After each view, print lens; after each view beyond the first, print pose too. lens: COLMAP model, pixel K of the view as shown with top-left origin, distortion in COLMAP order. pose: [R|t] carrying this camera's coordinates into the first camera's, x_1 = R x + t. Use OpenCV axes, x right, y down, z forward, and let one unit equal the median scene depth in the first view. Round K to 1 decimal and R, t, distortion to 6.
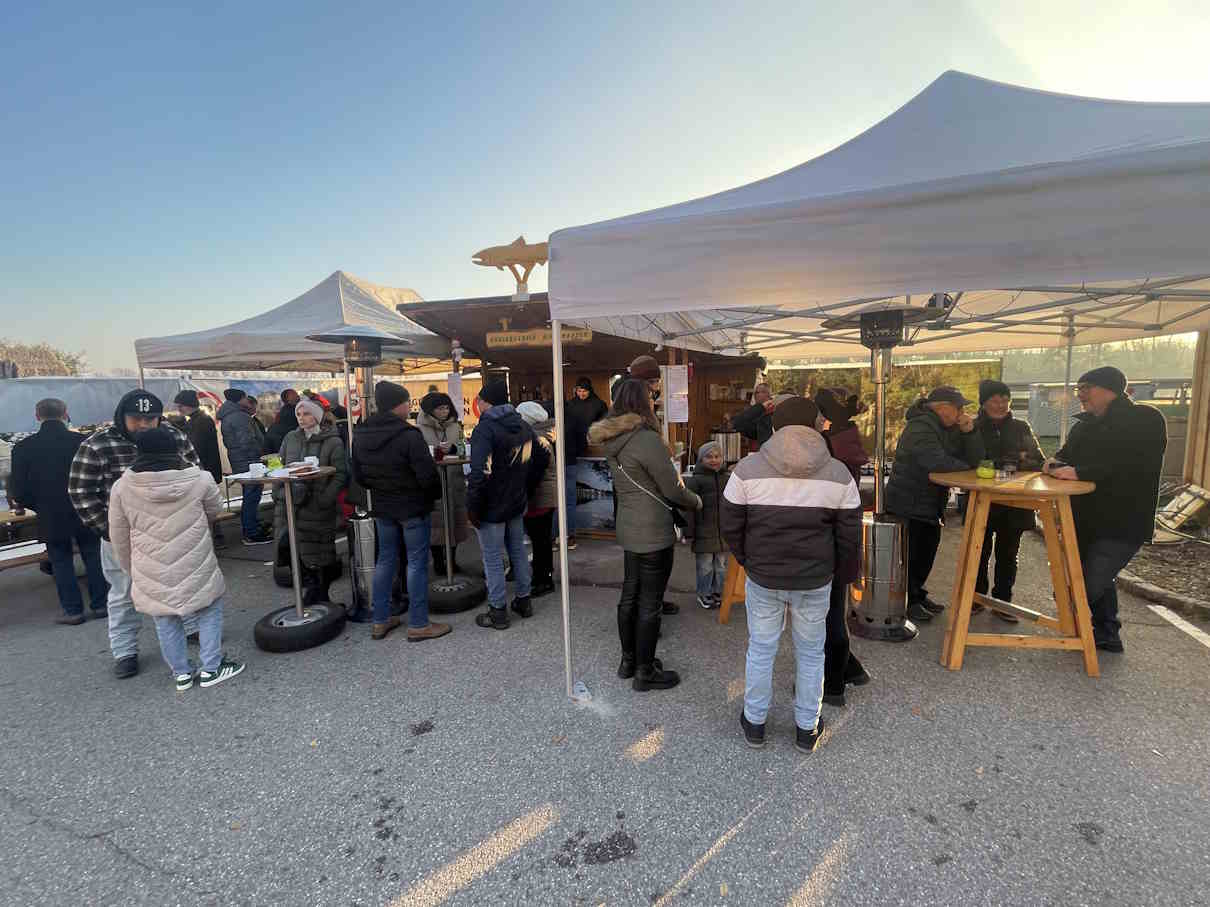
lens RADIAL K [[535.2, 0, 605.1], [0, 535.2, 452.7], [0, 0, 1]] dist [-0.000829, -0.000101]
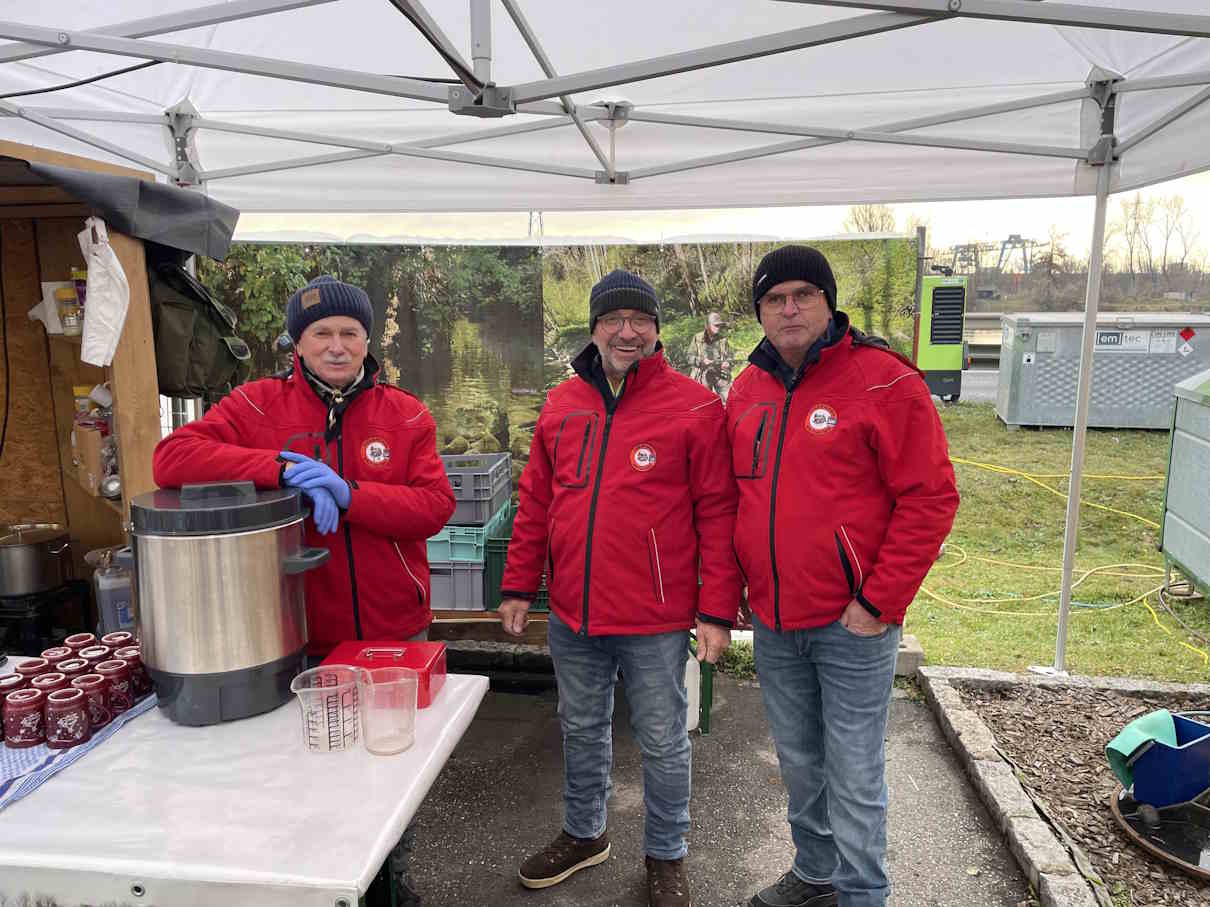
lens RADIAL K [[904.1, 0, 605.0], [0, 904.1, 454.6], [0, 0, 1]] dist [0.030481, 0.000246]
pose [[0.968414, -0.012735, 0.249024, 0.376632], [0.002962, 0.999212, 0.039582, -0.055869], [-0.249331, -0.037594, 0.967688, 0.458526]]
